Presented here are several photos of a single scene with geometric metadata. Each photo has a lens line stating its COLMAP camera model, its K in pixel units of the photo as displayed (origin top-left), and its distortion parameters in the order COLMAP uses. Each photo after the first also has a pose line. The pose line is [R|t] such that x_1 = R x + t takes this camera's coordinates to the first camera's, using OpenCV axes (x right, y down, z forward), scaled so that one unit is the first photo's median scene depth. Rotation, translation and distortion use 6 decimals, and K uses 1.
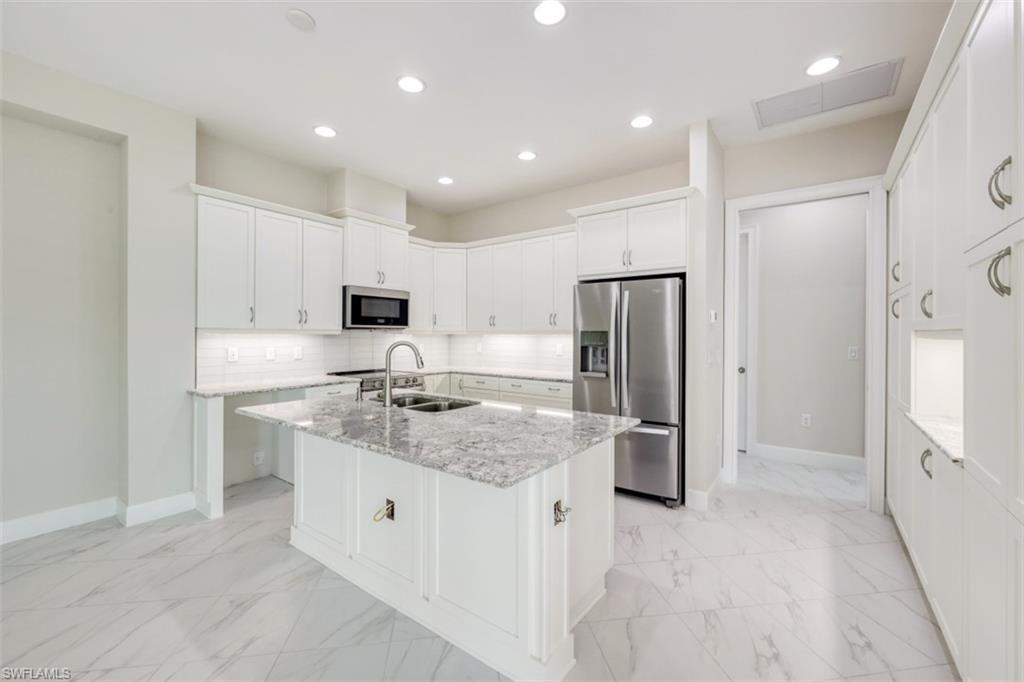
lens RADIAL K [[420.0, 0, 500.7], [0, 420.0, 331.2], [0, 0, 1]] dist [0.002495, 0.000183]
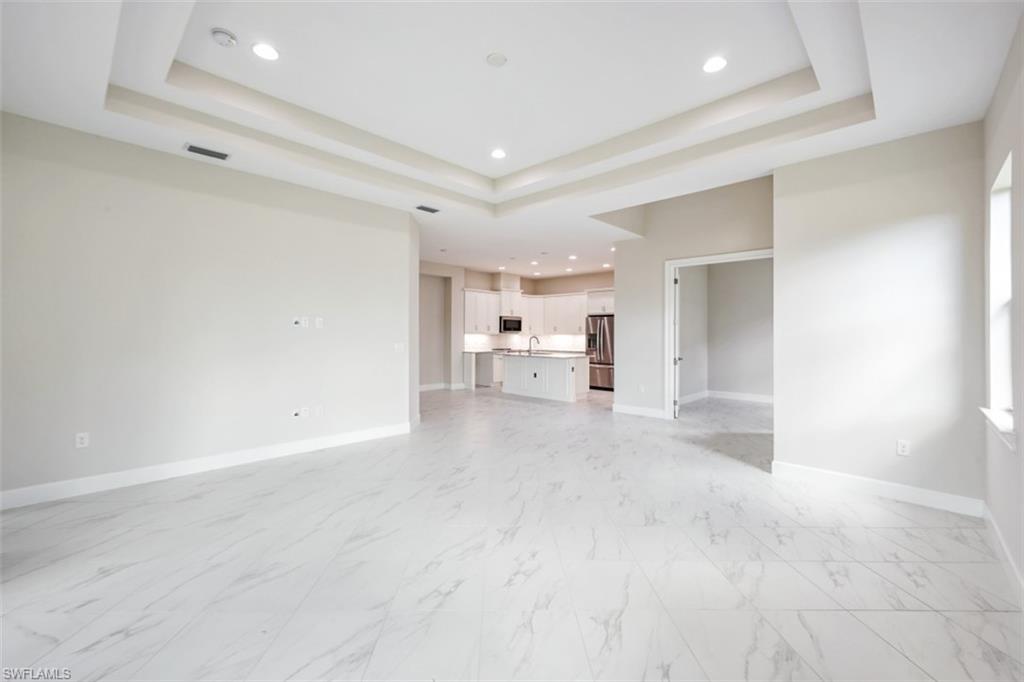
lens RADIAL K [[420.0, 0, 506.2], [0, 420.0, 335.6], [0, 0, 1]] dist [0.002495, 0.000183]
pose [[0.990959, -0.000220, -0.134165, 0.024684], [0.002736, 0.999824, 0.018574, -0.035658], [0.134138, -0.018773, 0.990785, -1.651357]]
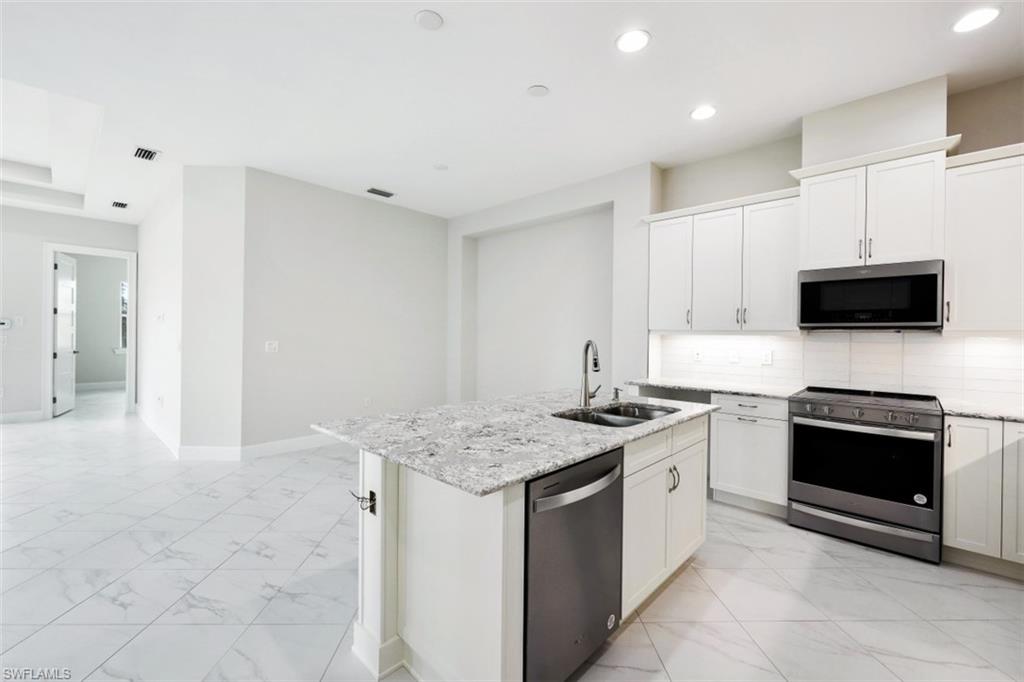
lens RADIAL K [[420.0, 0, 516.3], [0, 420.0, 332.0], [0, 0, 1]] dist [0.002495, 0.000183]
pose [[-0.084920, -0.006689, -0.996365, 0.432392], [0.002487, 0.999973, -0.006925, 0.004564], [0.996385, -0.003066, -0.084901, 0.551748]]
